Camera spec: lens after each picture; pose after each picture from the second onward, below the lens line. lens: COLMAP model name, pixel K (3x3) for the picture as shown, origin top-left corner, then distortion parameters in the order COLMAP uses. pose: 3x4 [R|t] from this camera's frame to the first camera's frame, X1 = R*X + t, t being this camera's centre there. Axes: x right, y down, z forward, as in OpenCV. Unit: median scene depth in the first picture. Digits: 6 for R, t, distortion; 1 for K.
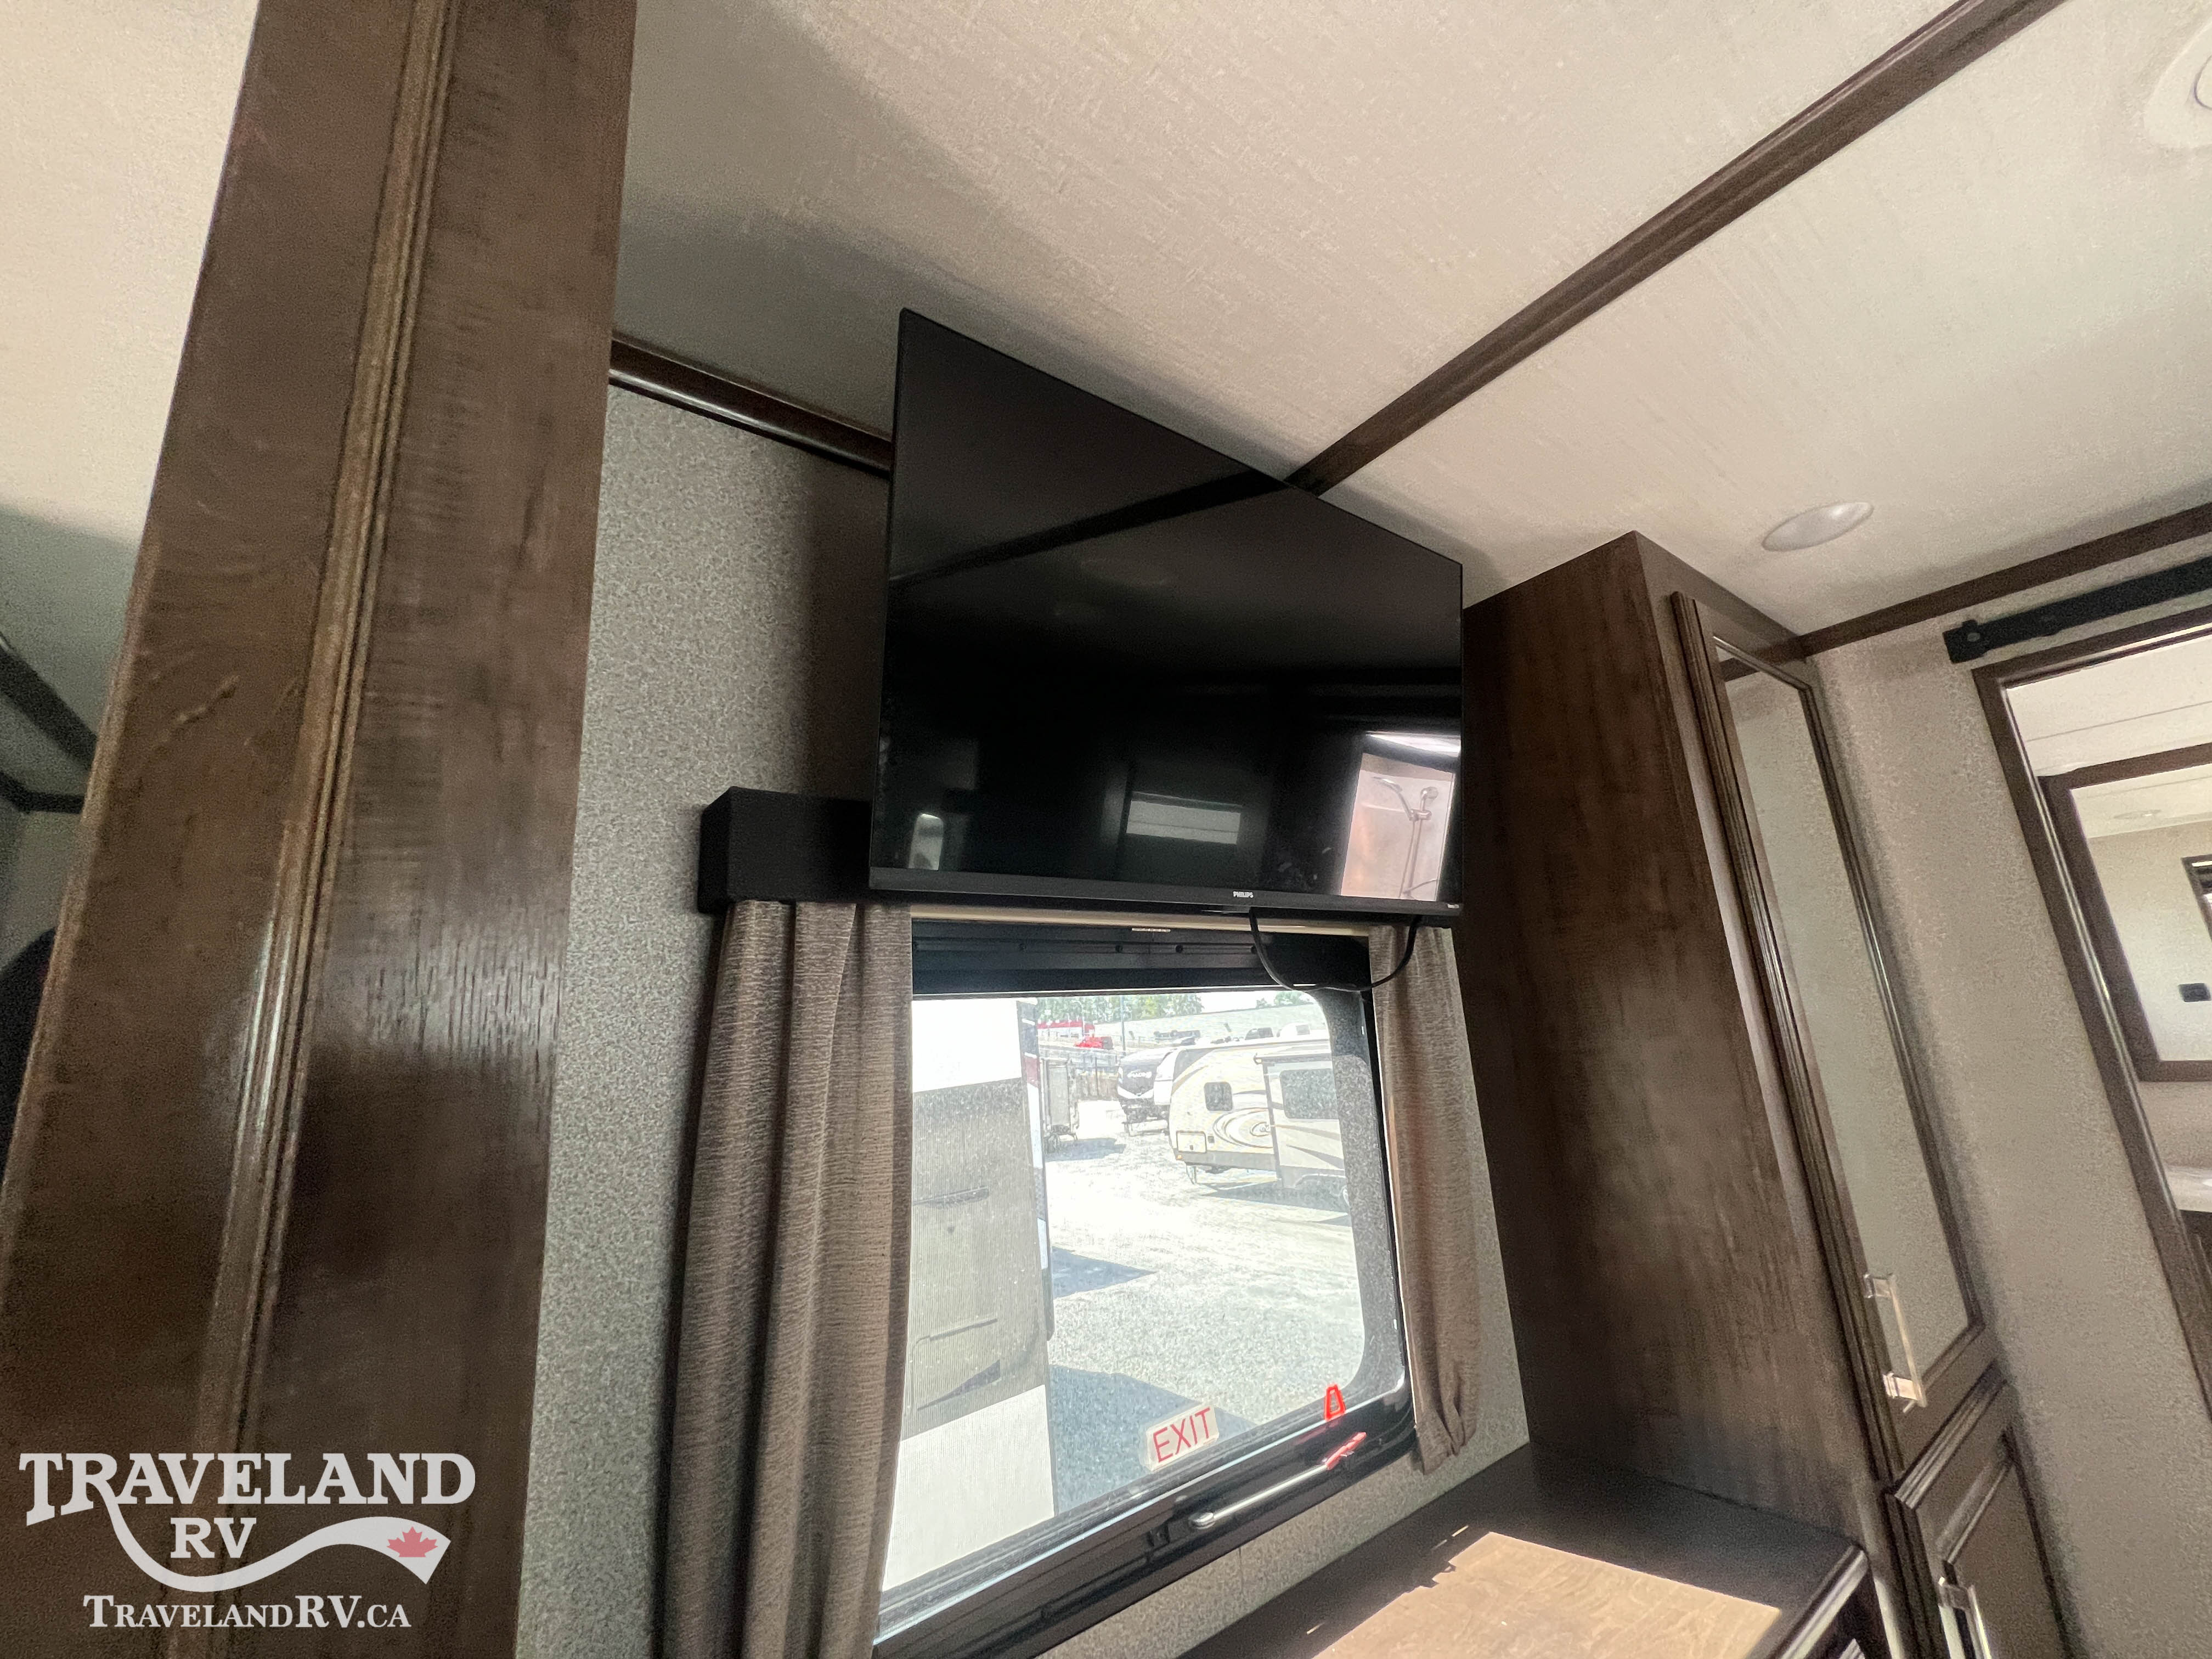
lens RADIAL K [[882.4, 0, 1108.0], [0, 882.4, 825.9], [0, 0, 1]] dist [-0.001293, -0.000023]
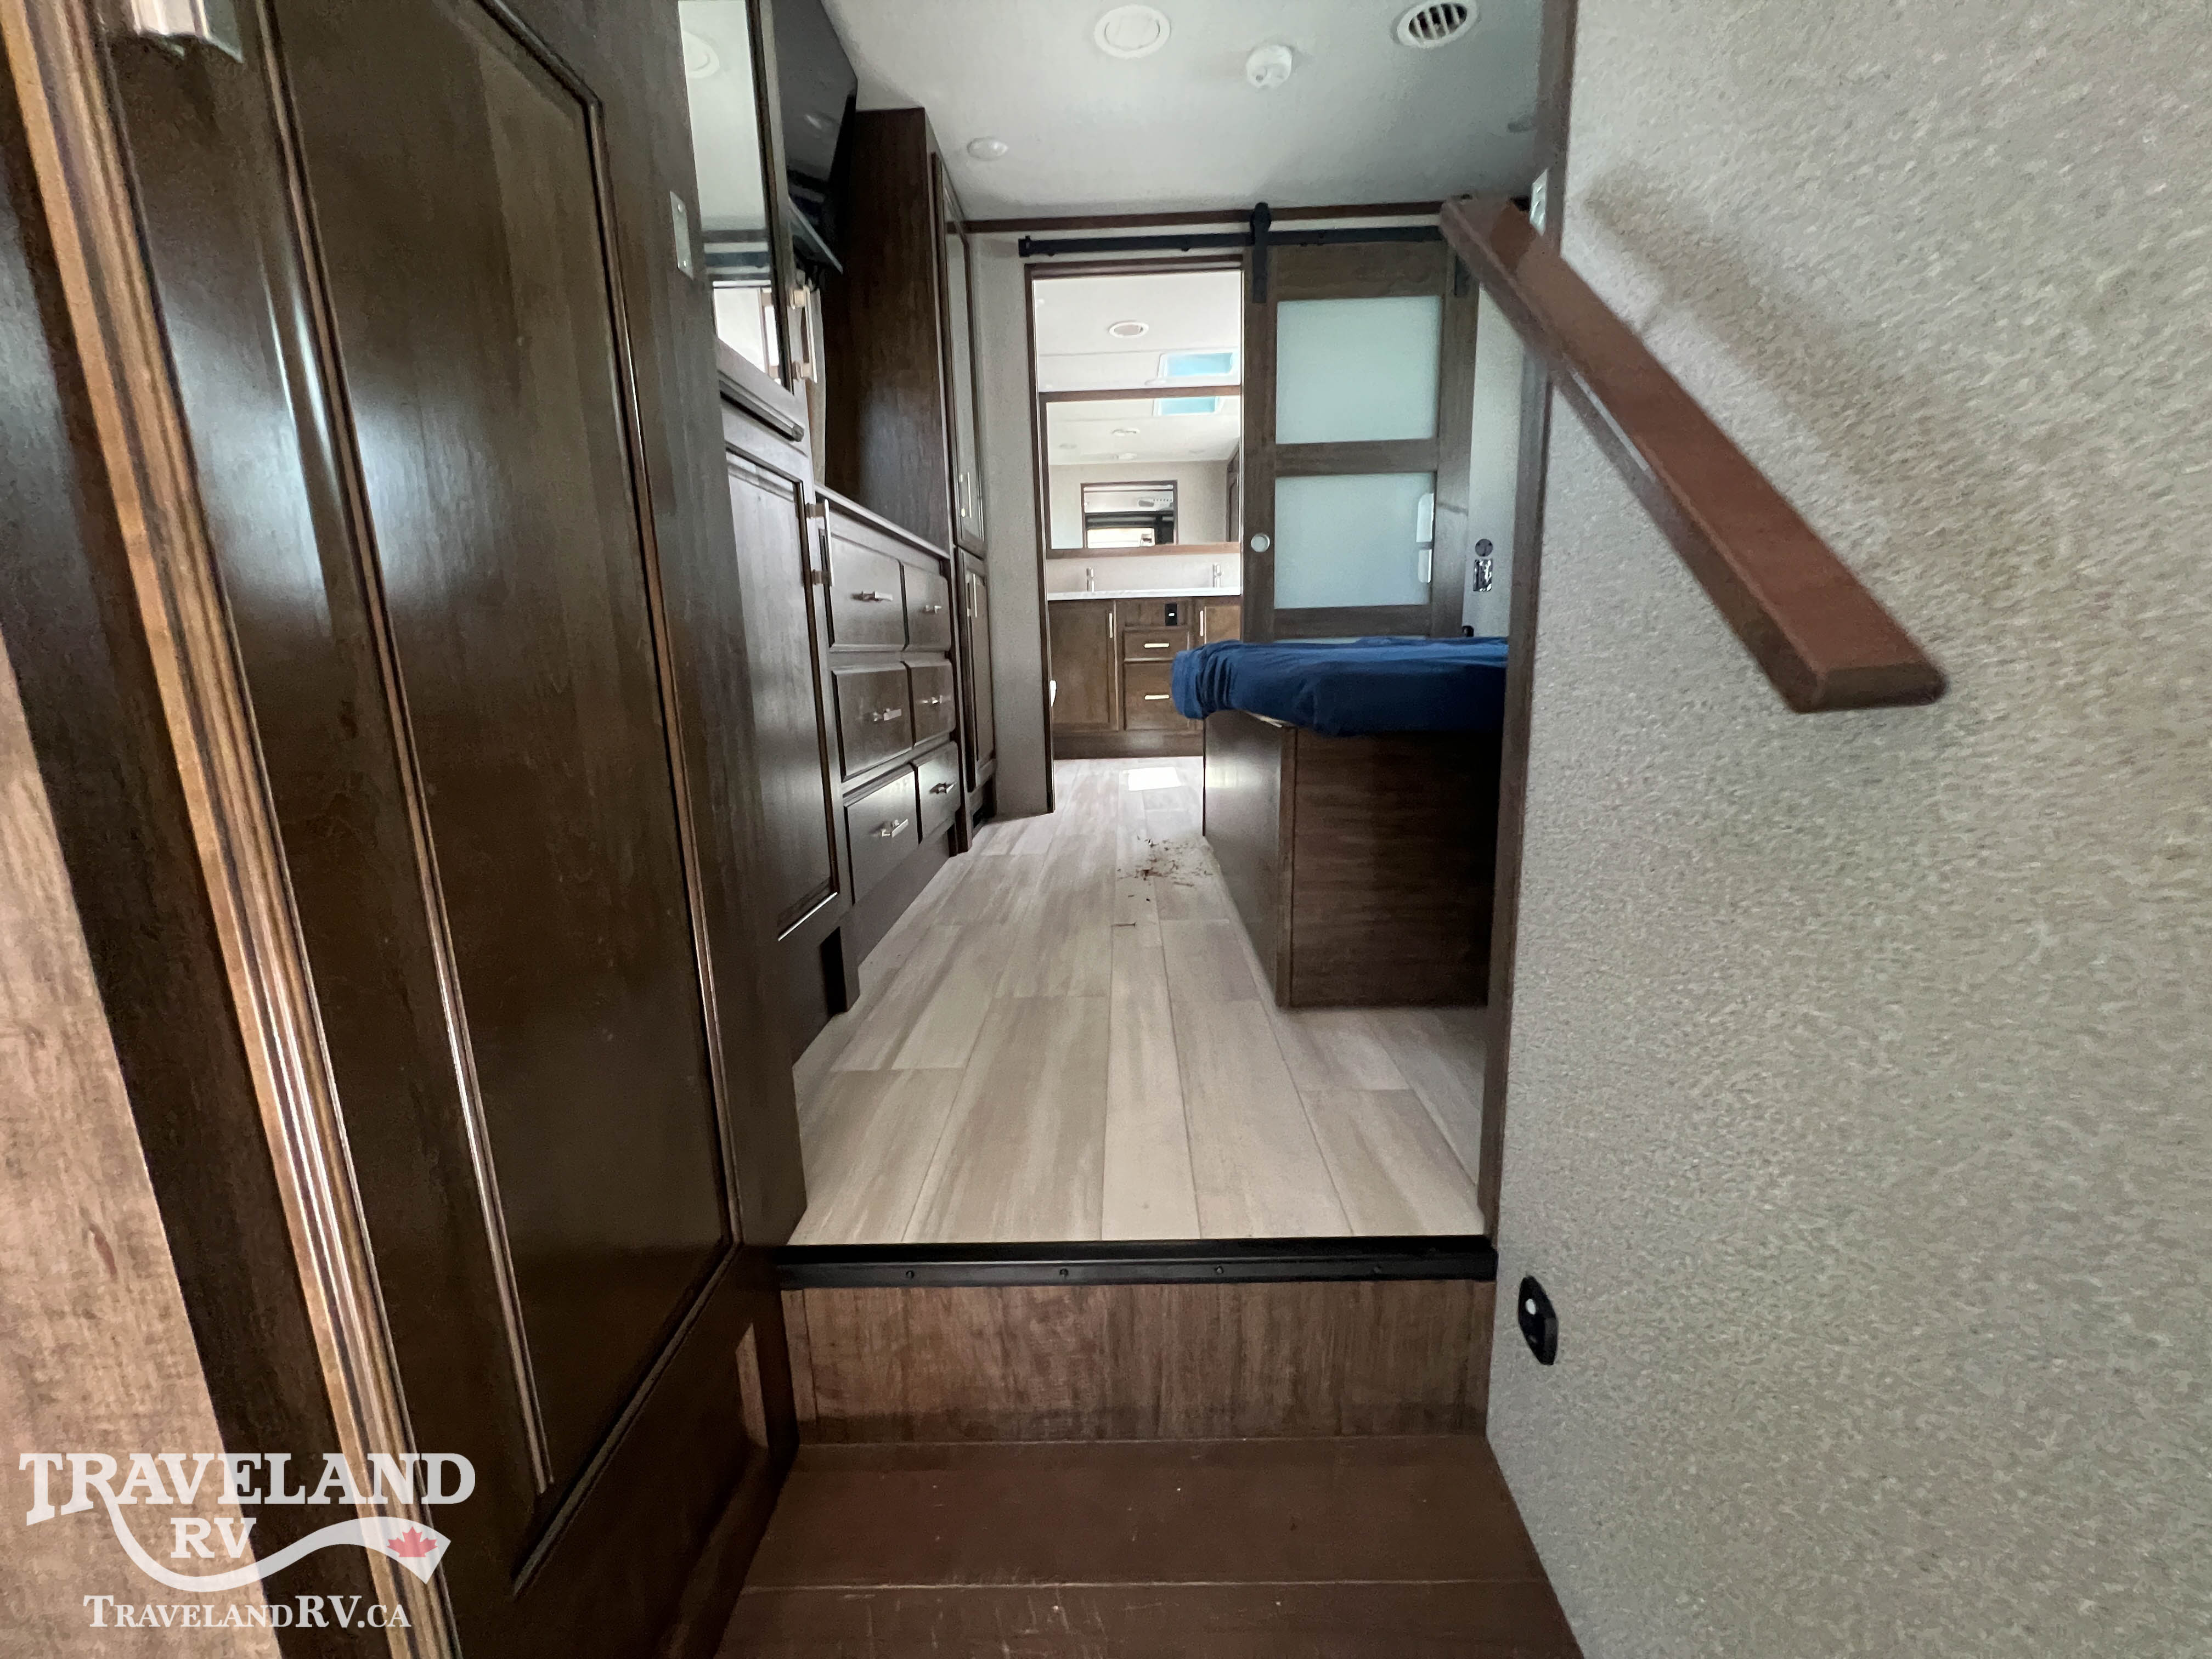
lens RADIAL K [[882.4, 0, 1108.0], [0, 882.4, 825.9], [0, 0, 1]] dist [-0.001293, -0.000023]
pose [[0.612032, -0.109586, 0.783204, -0.802757], [-0.197588, 0.937754, 0.285615, 0.483056], [-0.765752, -0.329557, 0.552283, -0.871921]]
